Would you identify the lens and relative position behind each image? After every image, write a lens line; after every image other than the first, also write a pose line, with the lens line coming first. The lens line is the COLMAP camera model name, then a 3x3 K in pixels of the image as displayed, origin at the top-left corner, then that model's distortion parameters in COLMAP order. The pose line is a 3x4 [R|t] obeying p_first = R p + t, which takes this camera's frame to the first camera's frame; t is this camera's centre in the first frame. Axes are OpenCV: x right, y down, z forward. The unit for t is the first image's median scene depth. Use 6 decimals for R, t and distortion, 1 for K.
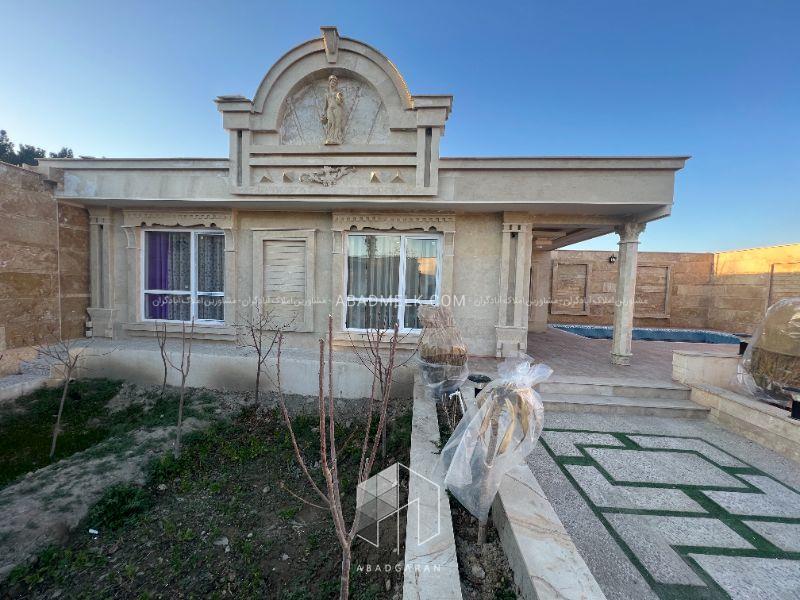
lens RADIAL K [[320.0, 0, 399.3], [0, 320.0, 298.9], [0, 0, 1]] dist [-0.001069, 0.000263]
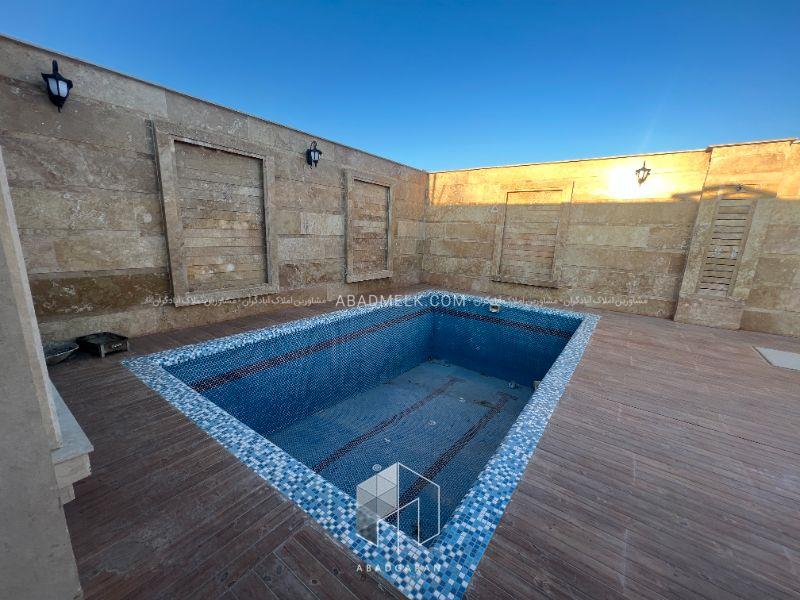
lens RADIAL K [[320.0, 0, 397.3], [0, 320.0, 299.4], [0, 0, 1]] dist [-0.001069, 0.000263]
pose [[0.529137, -0.187388, 0.827587, 0.342102], [0.015195, 0.977247, 0.211560, -0.024943], [-0.848400, -0.099369, 0.519945, 0.673631]]
